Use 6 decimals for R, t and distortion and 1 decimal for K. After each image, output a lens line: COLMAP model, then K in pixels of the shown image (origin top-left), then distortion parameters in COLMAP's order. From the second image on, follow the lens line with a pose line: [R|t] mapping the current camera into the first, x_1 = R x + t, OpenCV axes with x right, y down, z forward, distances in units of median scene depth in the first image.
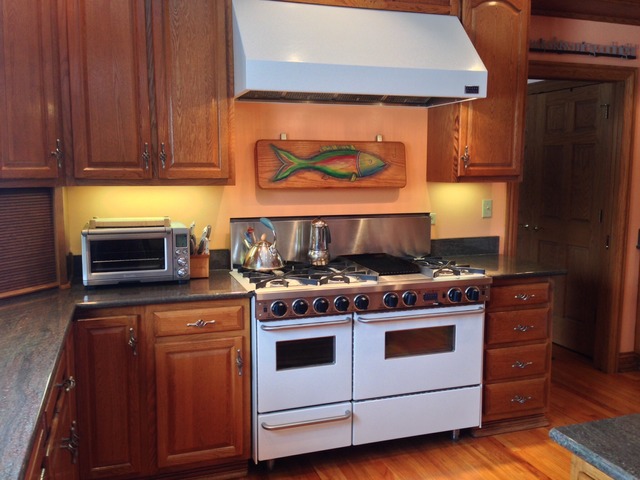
lens RADIAL K [[584.4, 0, 315.3], [0, 584.4, 233.0], [0, 0, 1]] dist [0.070894, 0.000000]
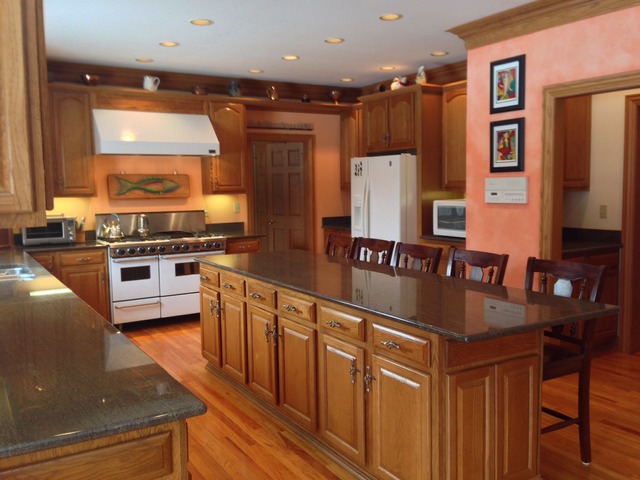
lens RADIAL K [[584.4, 0, 317.6], [0, 584.4, 240.8], [0, 0, 1]] dist [0.070894, 0.000000]
pose [[0.973991, -0.038143, 0.223353, 0.145866], [0.041881, 0.999050, -0.012020, 0.127658], [-0.222683, 0.021062, 0.974663, -1.175991]]
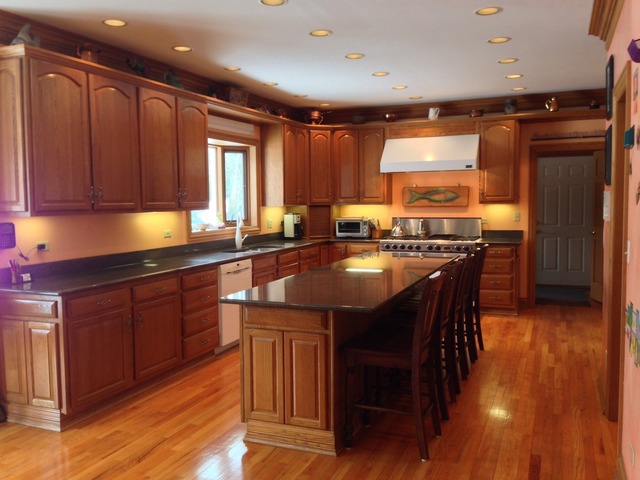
lens RADIAL K [[584.4, 0, 317.6], [0, 584.4, 240.0], [0, 0, 1]] dist [0.070894, 0.000000]
pose [[0.753419, 0.040440, -0.656296, 1.405915], [-0.060735, 0.998120, -0.008220, 0.123853], [0.654730, 0.046053, 0.754458, -1.260477]]
